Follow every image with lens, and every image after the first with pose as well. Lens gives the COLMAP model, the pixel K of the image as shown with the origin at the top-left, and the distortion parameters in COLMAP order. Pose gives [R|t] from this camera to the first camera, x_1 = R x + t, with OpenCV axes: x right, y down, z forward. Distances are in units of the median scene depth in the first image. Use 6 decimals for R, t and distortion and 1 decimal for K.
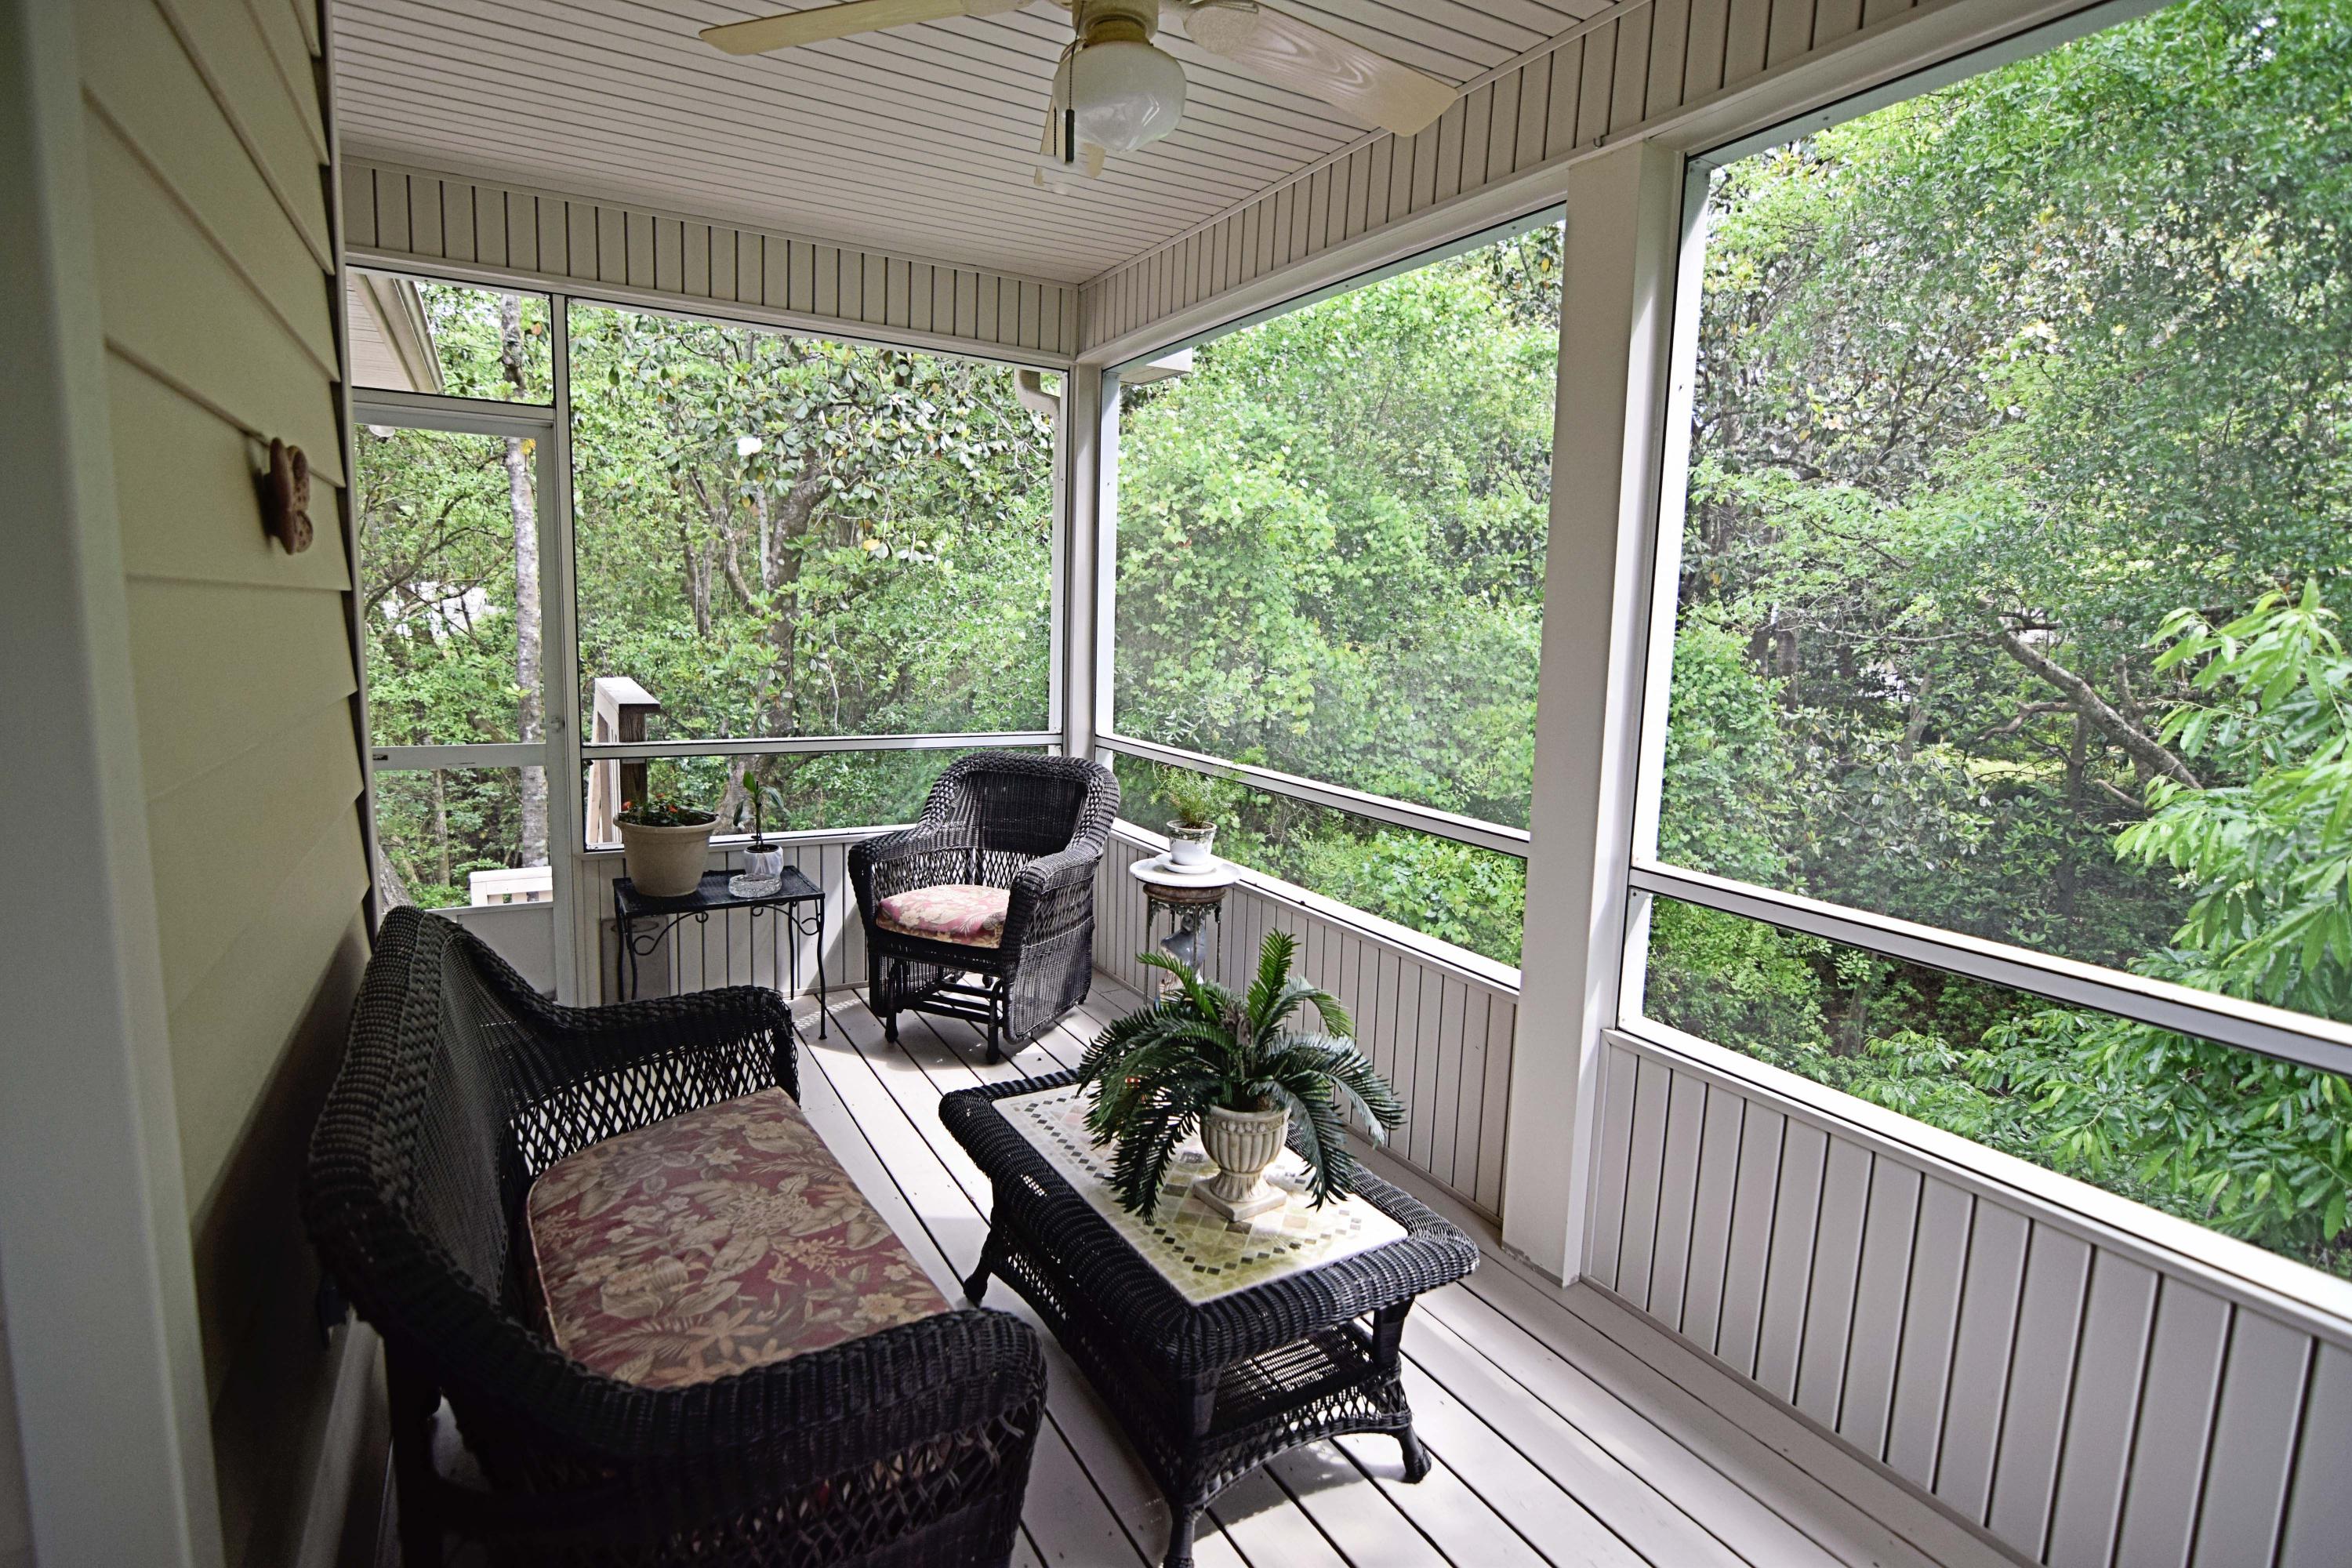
lens RADIAL K [[1167.7, 0, 1176.0], [0, 1167.7, 784.0], [0, 0, 1]] dist [-0.001102, -0.000360]
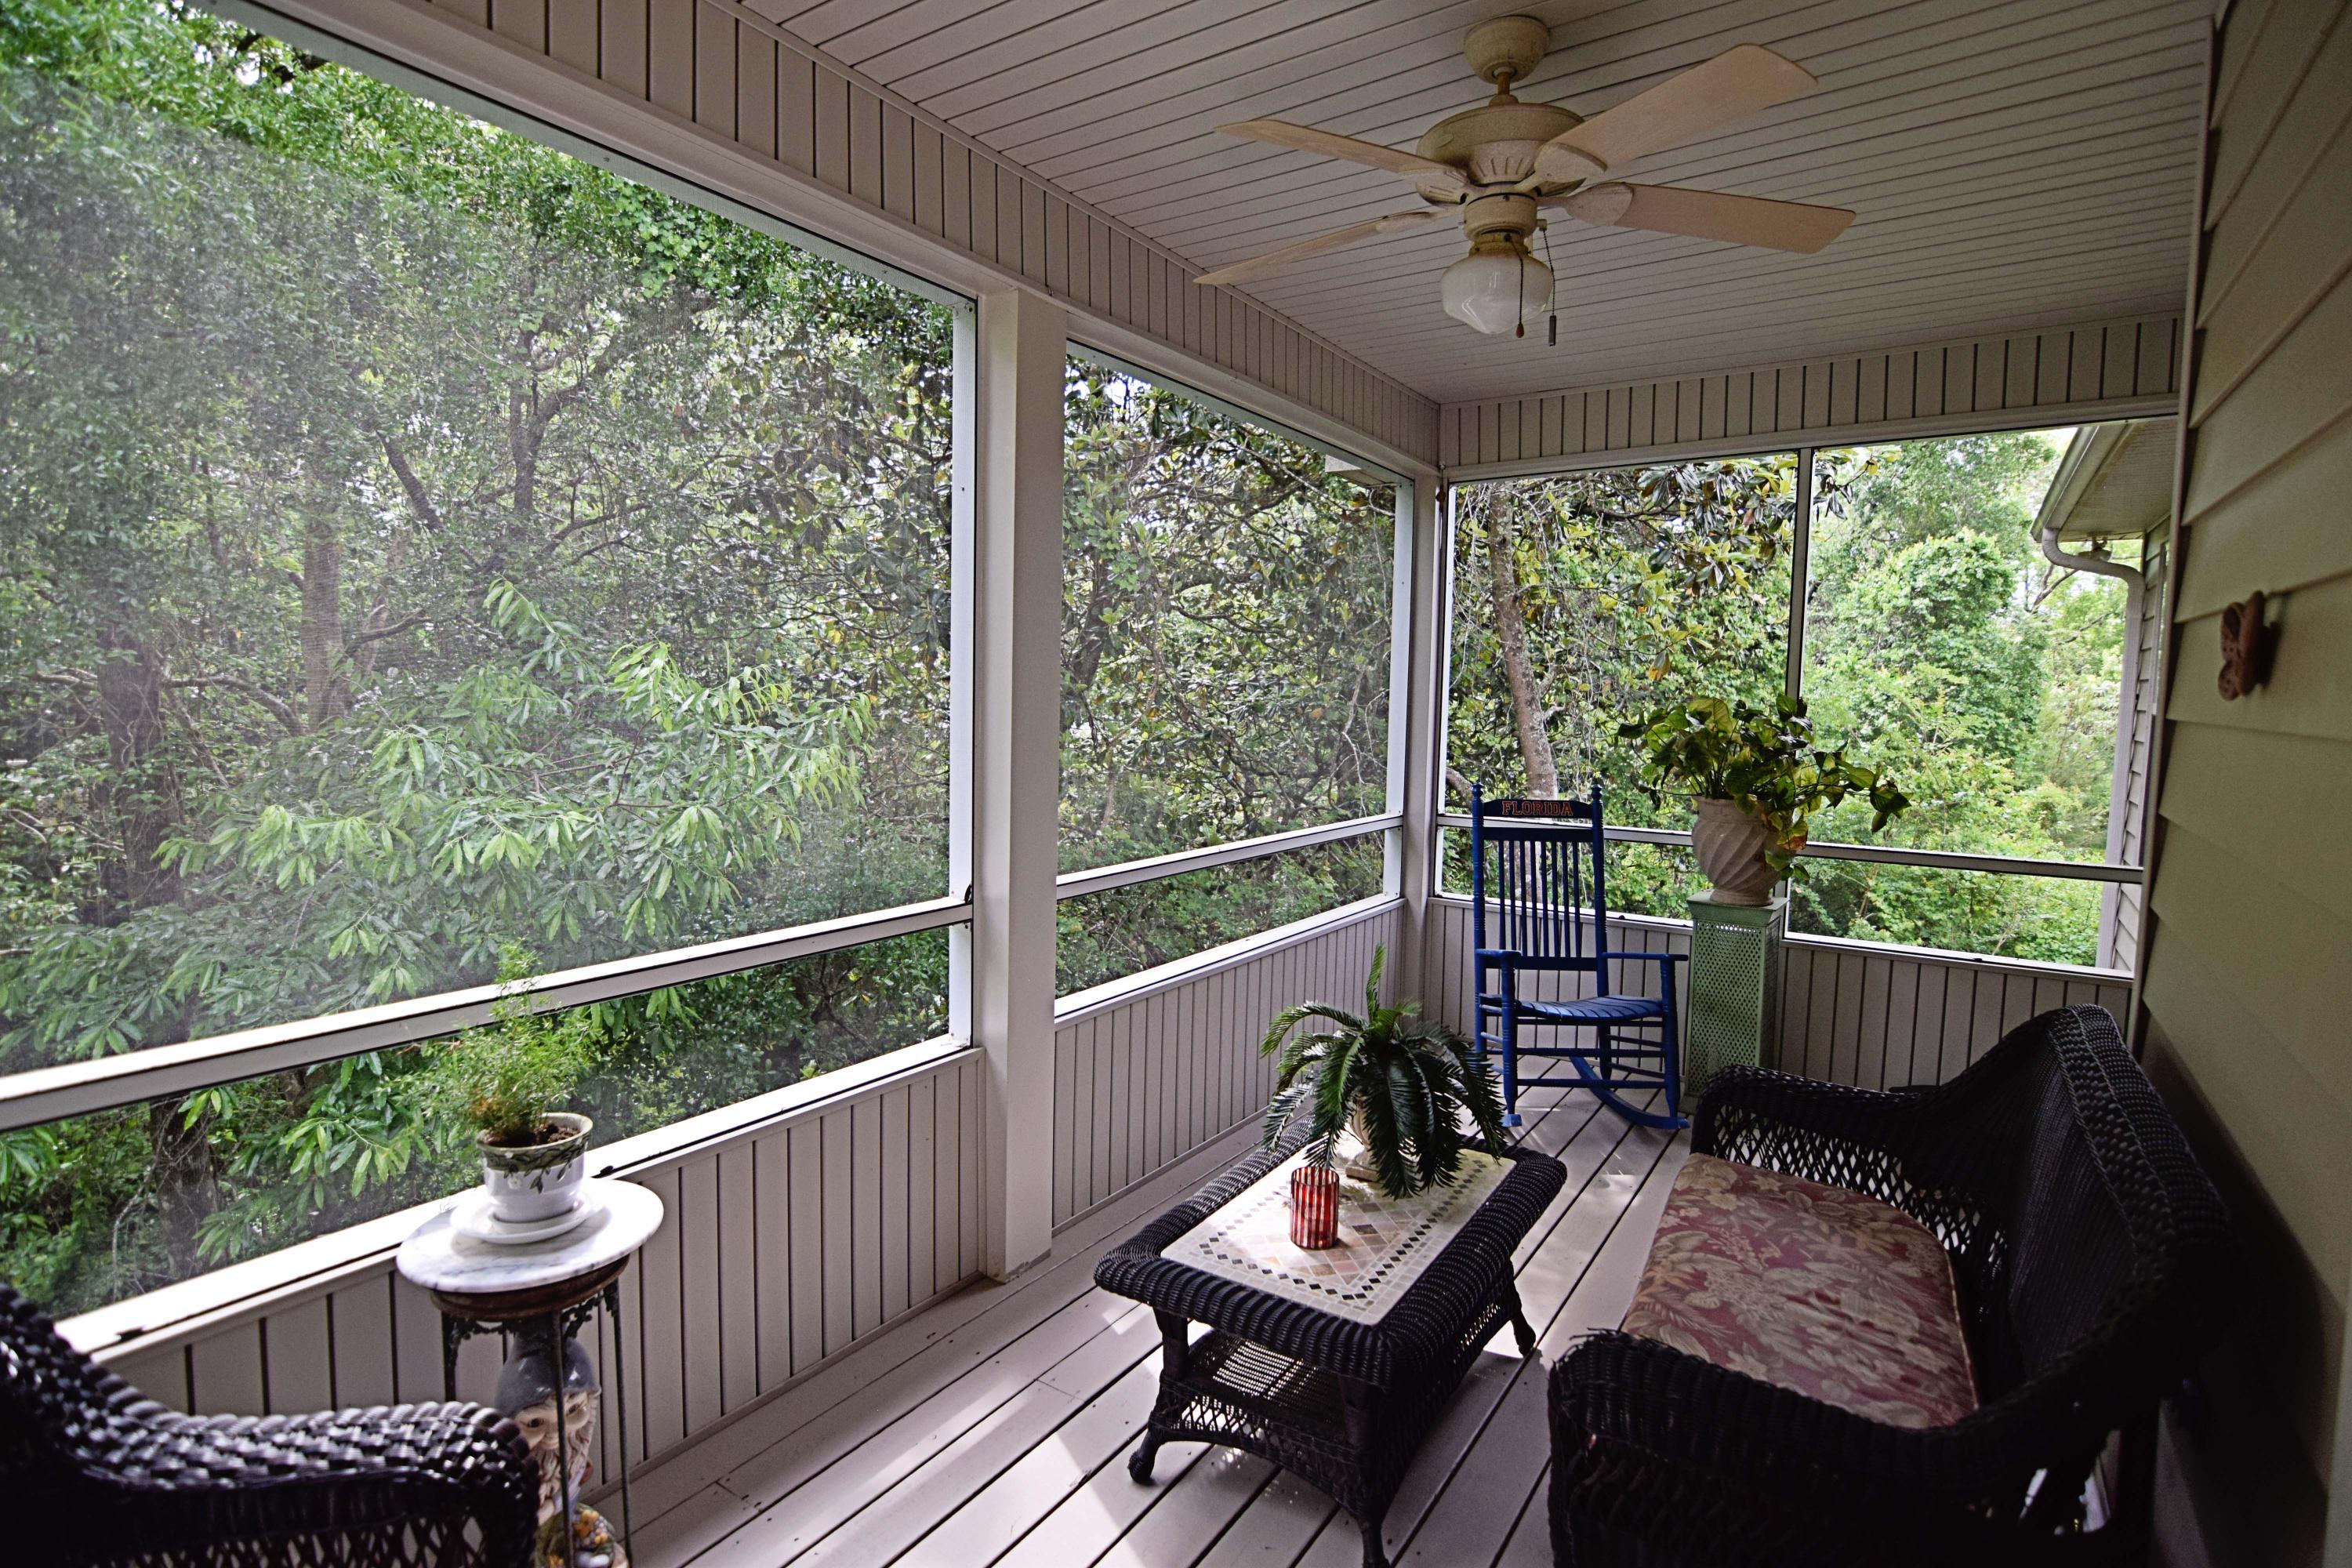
lens RADIAL K [[1167.7, 0, 1176.0], [0, 1167.7, 784.0], [0, 0, 1]] dist [-0.001102, -0.000360]
pose [[-0.456442, -0.108954, 0.883057, -1.044780], [0.100175, 0.979871, 0.172679, -0.330463], [-0.884096, 0.167278, -0.436340, 1.931208]]
